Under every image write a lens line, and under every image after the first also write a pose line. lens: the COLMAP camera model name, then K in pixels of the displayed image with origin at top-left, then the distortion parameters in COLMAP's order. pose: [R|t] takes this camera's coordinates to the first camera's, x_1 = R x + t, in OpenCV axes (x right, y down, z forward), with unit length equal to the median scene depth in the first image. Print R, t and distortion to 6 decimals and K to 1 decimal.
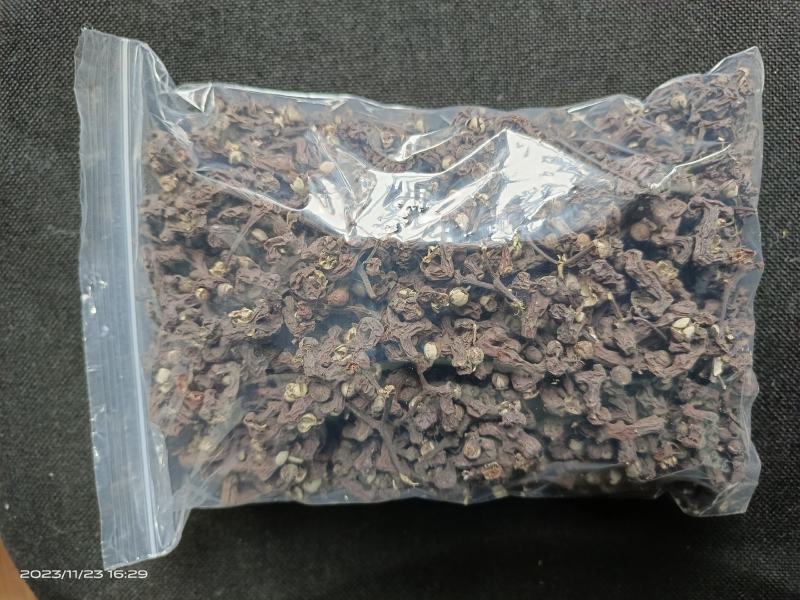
lens RADIAL K [[566.0, 0, 401.9], [0, 566.0, 301.9], [0, 0, 1]] dist [0.001341, -0.003199]
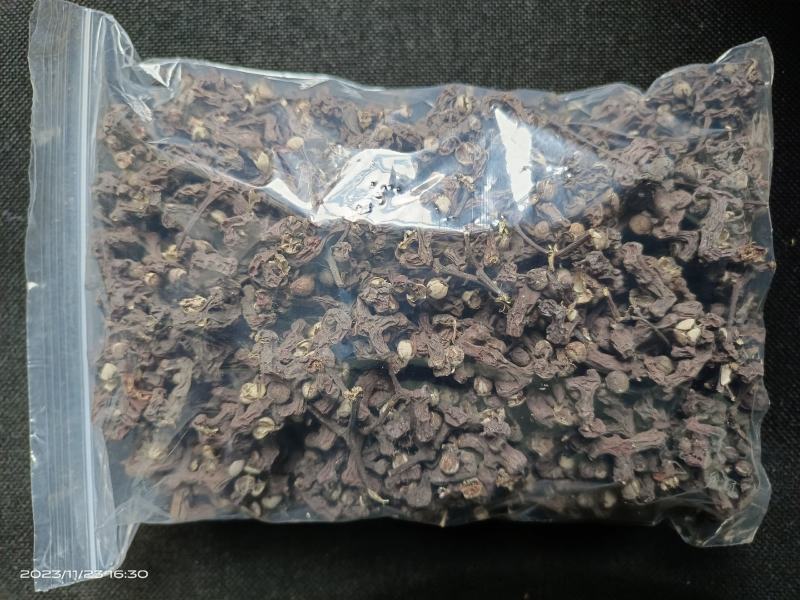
lens RADIAL K [[573.9, 0, 400.0], [0, 573.9, 300.0], [0, 0, 1]] dist [-0.010359, -0.000481]
pose [[0.999639, 0.026651, 0.003257, 0.037098], [-0.026485, 0.998707, -0.043388, 0.046721], [-0.004410, 0.043287, 0.999053, 0.091955]]
